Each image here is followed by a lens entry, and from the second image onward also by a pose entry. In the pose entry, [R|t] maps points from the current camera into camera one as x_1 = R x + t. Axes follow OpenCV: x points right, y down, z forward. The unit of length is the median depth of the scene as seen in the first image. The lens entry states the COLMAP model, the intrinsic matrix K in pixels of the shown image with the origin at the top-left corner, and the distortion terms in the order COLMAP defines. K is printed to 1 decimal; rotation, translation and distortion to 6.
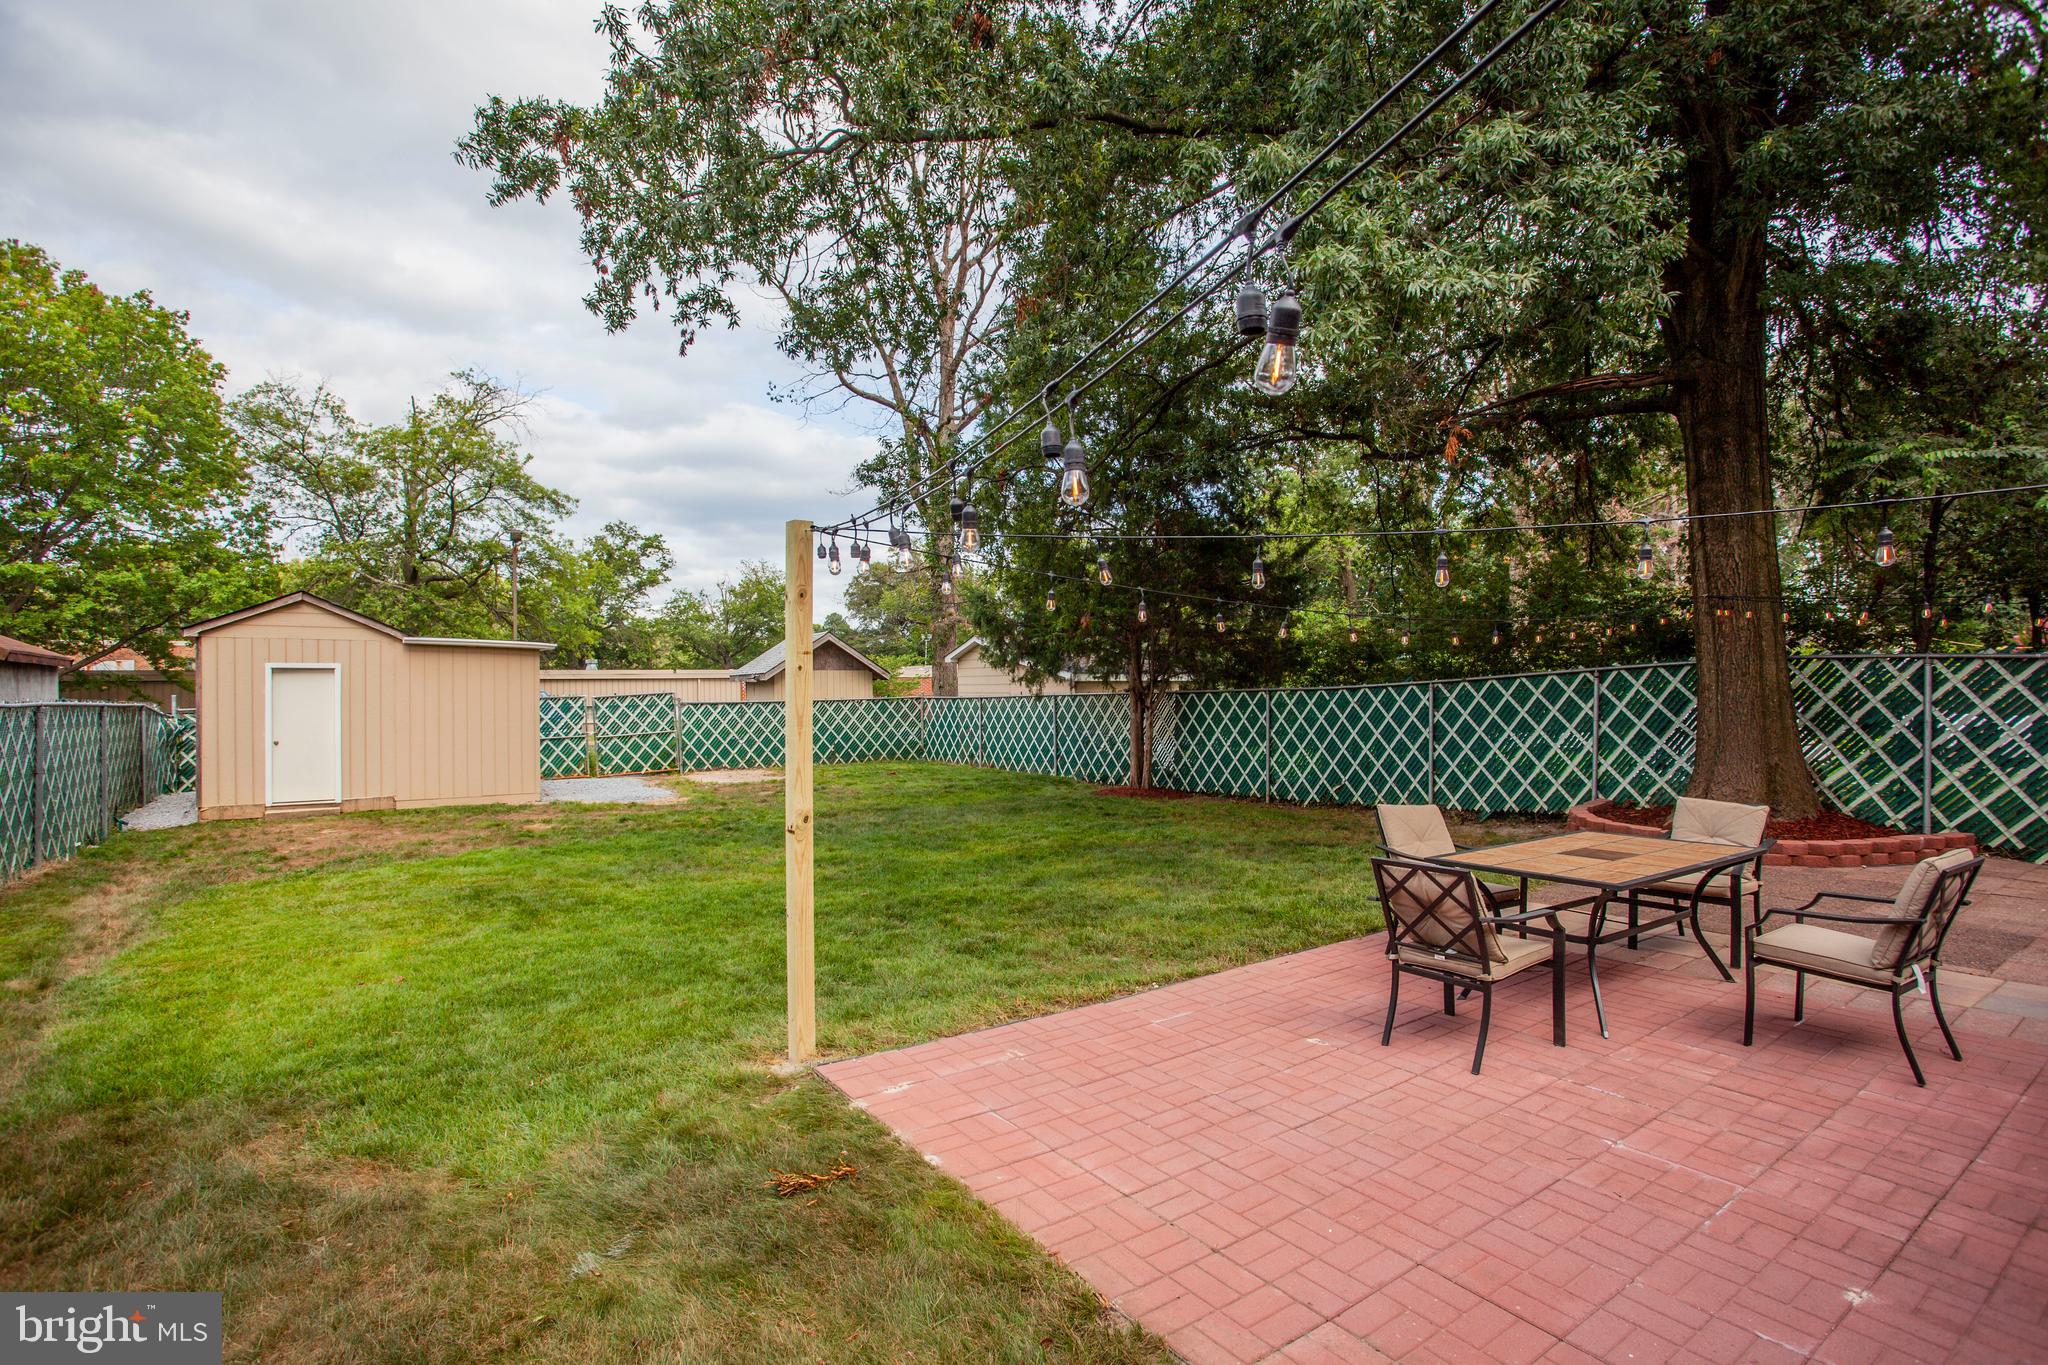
lens RADIAL K [[992.9, 0, 1035.7], [0, 992.9, 686.4], [0, 0, 1]] dist [-0.075054, 0.037611]
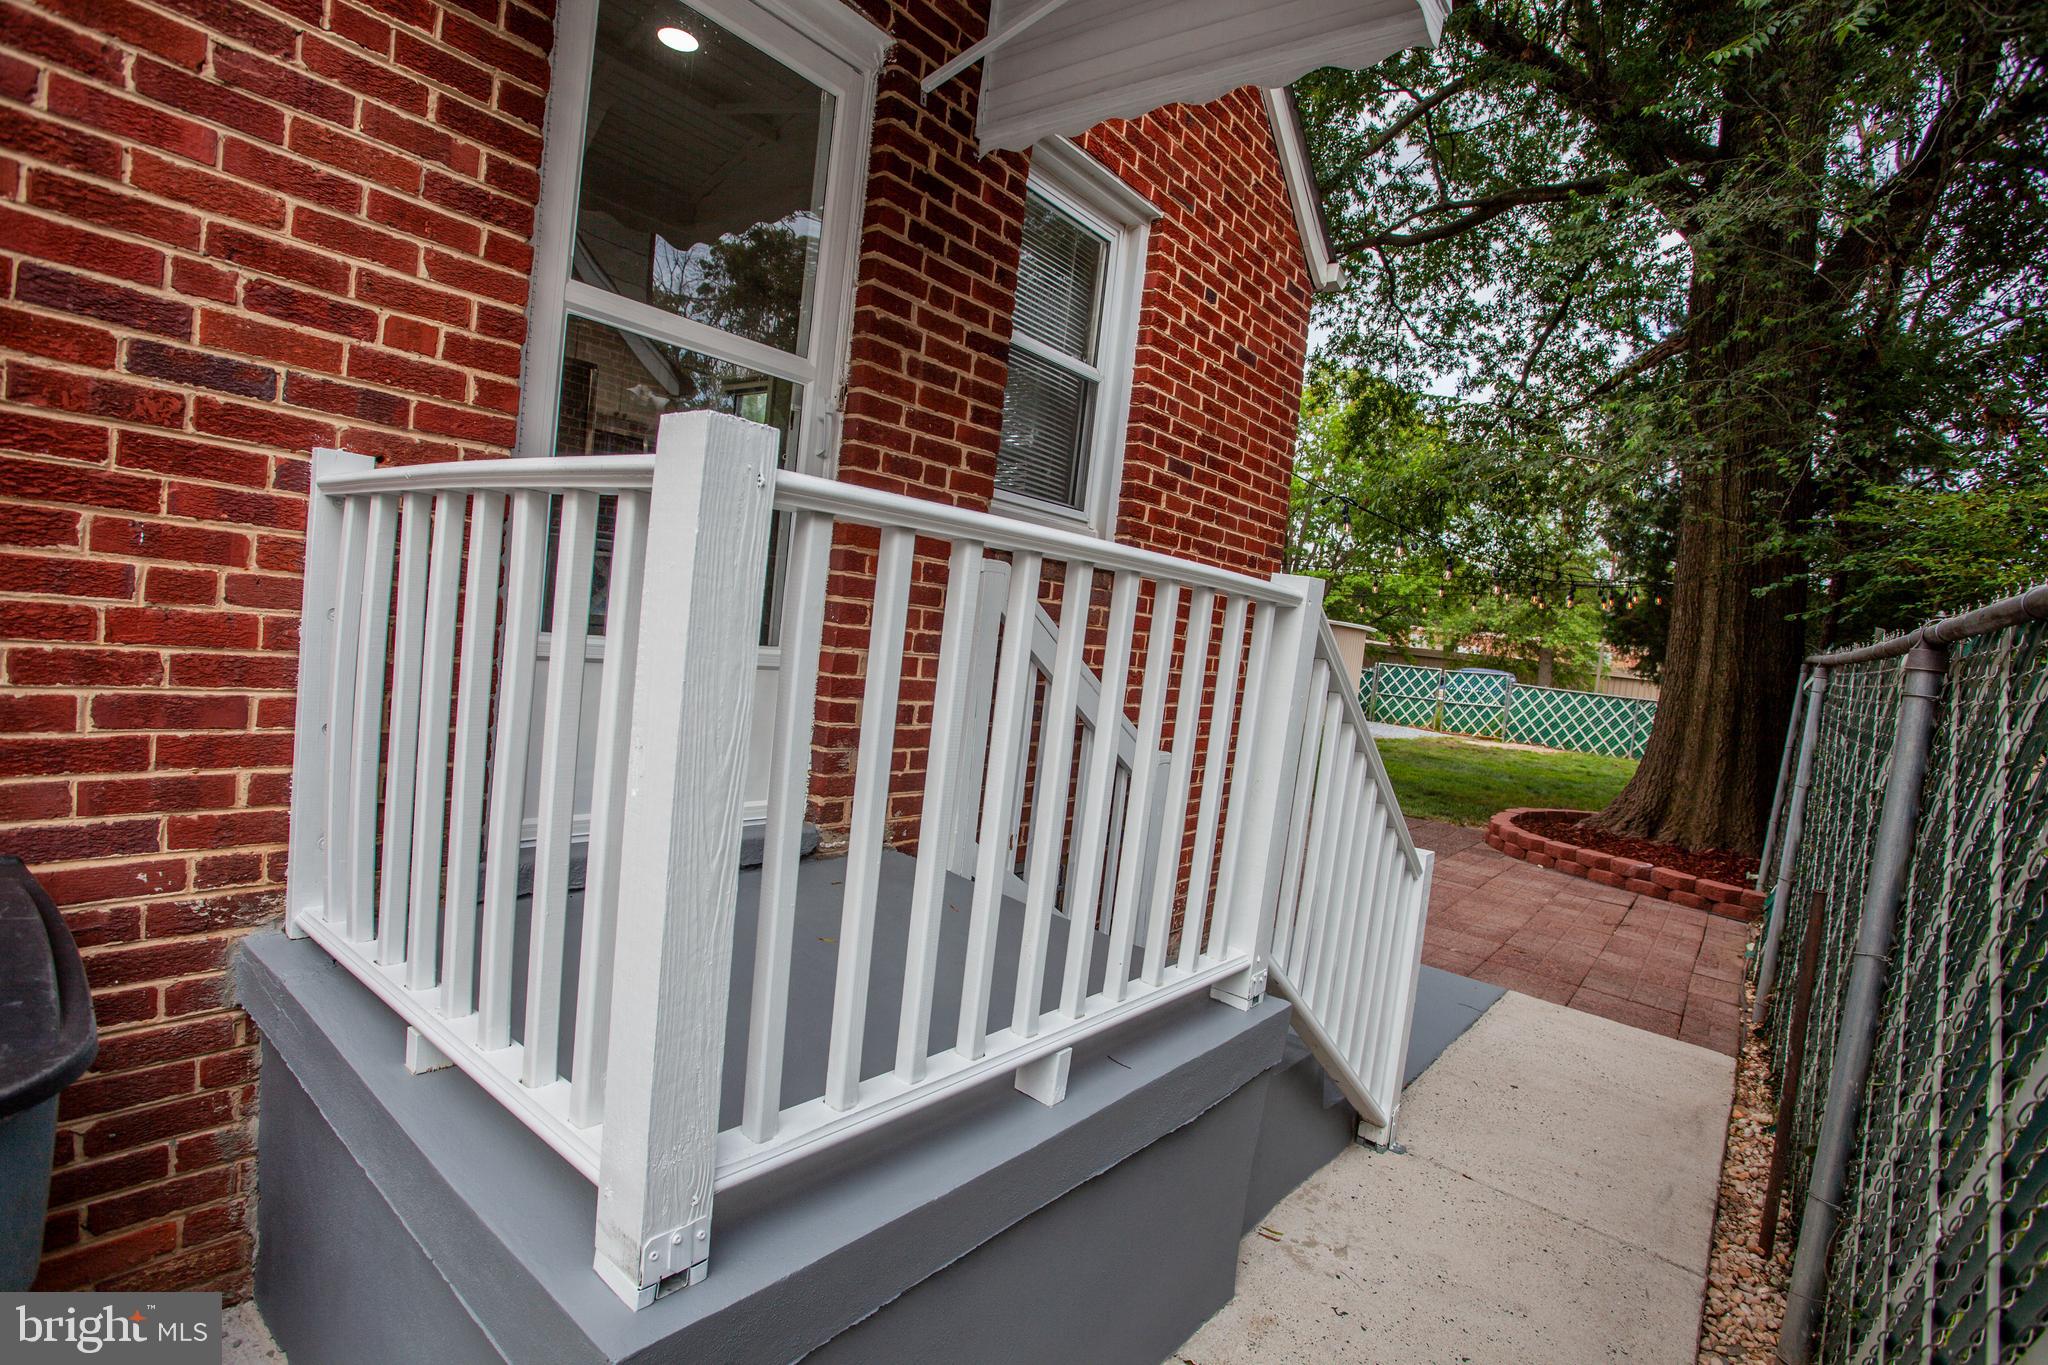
lens RADIAL K [[992.9, 0, 1035.7], [0, 992.9, 686.4], [0, 0, 1]] dist [-0.075054, 0.037611]
pose [[0.274191, 0.104581, -0.955972, 0.638551], [-0.105197, 0.991366, 0.078281, -0.013756], [0.955904, 0.079102, 0.282825, 0.102460]]
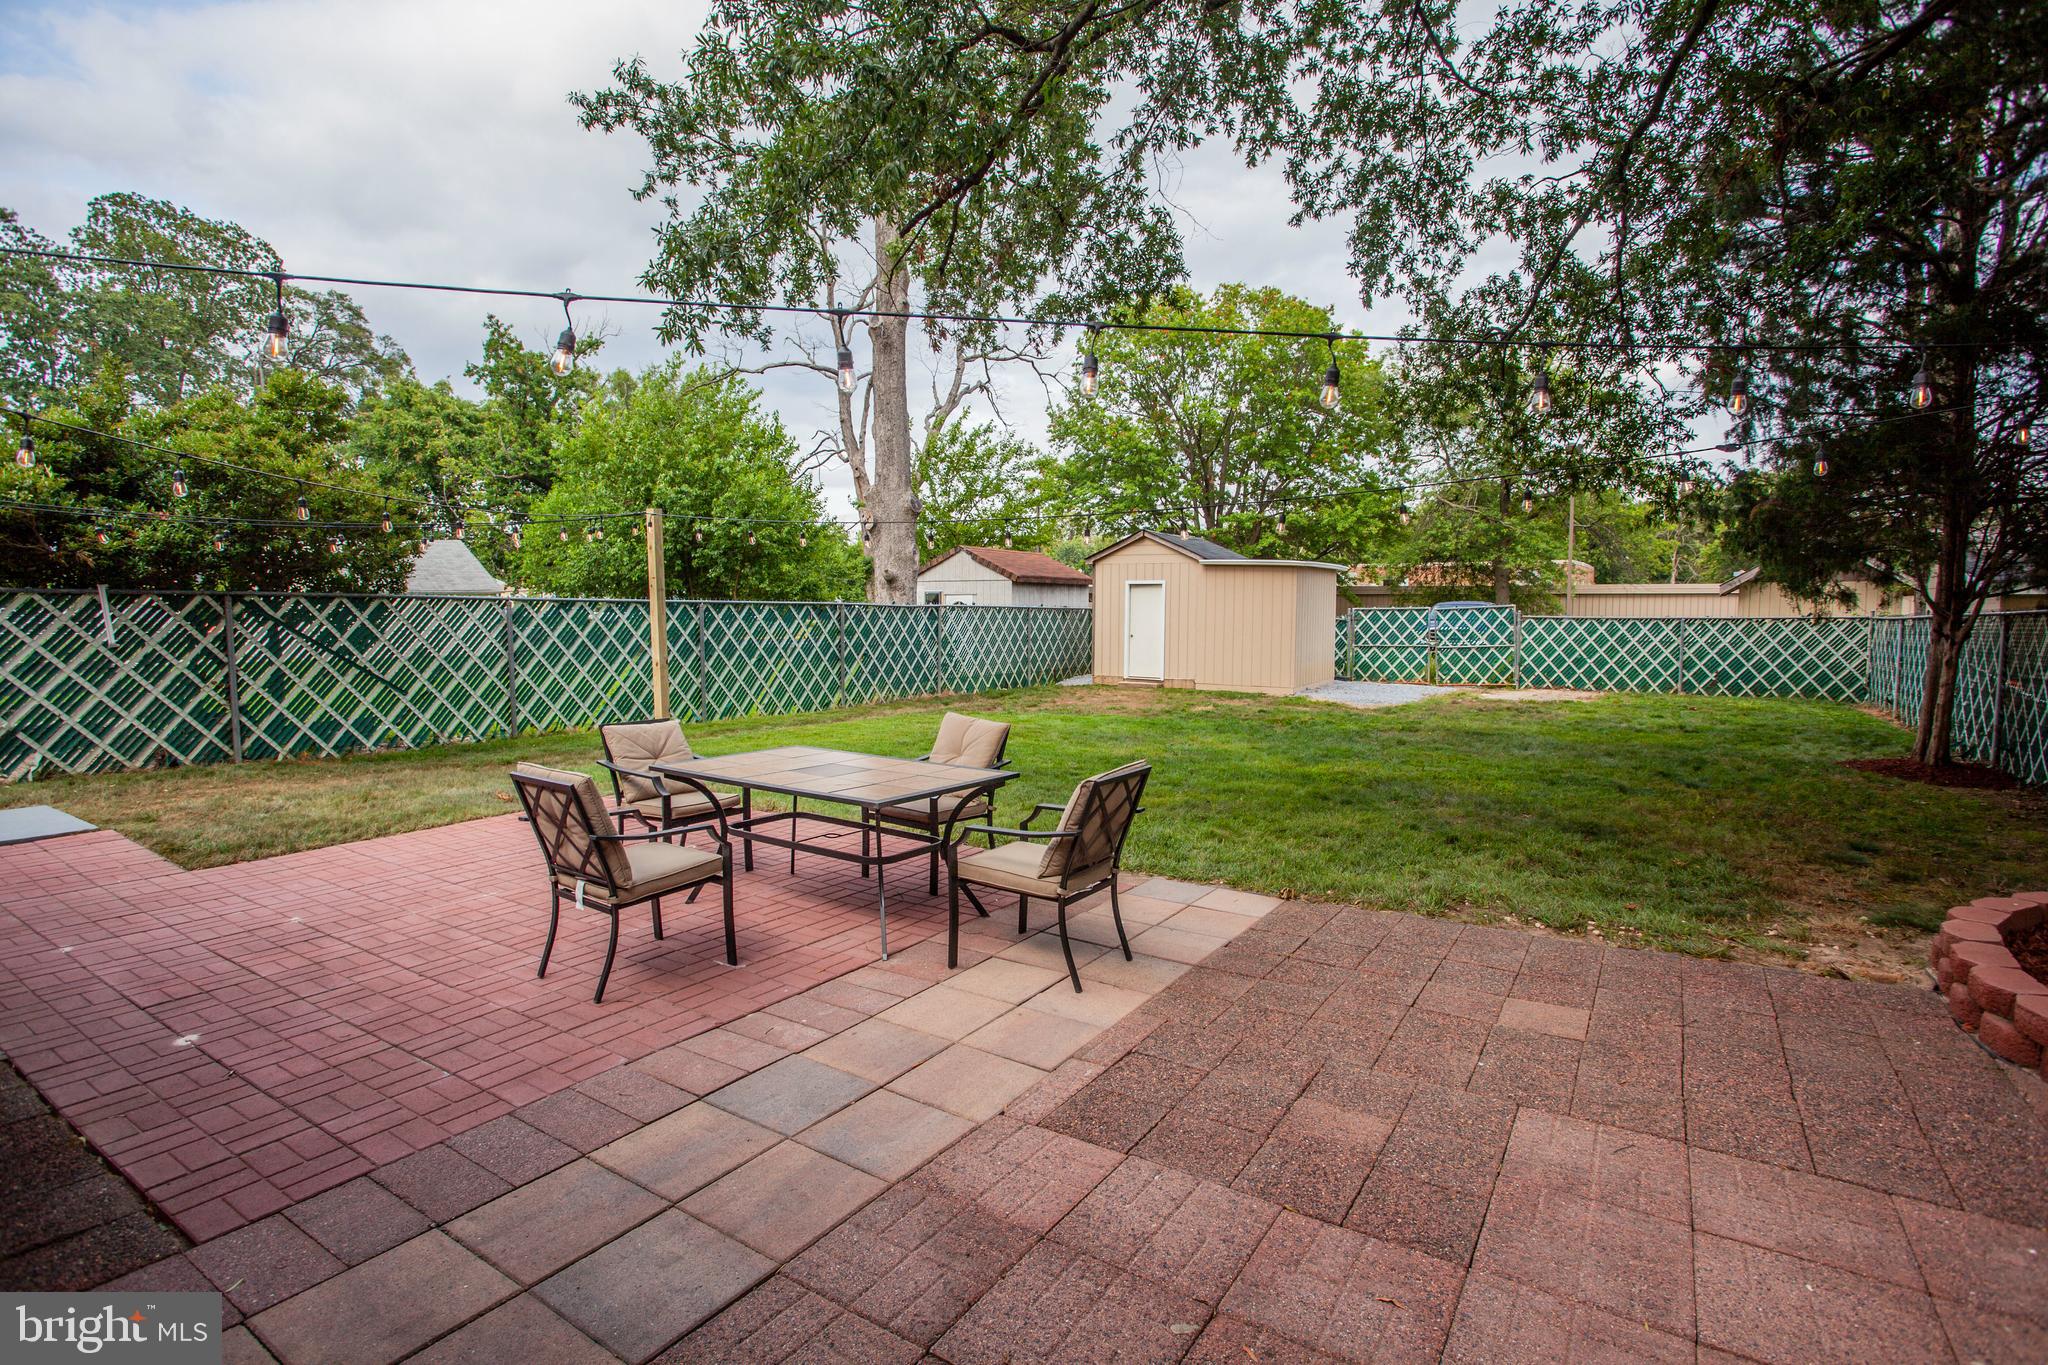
lens RADIAL K [[992.9, 0, 1035.7], [0, 992.9, 686.4], [0, 0, 1]] dist [-0.075054, 0.037611]
pose [[0.361372, 0.086895, -0.928364, 0.380409], [0.000262, 0.995639, 0.093293, -0.005627], [0.932422, -0.033957, 0.359773, 0.200048]]
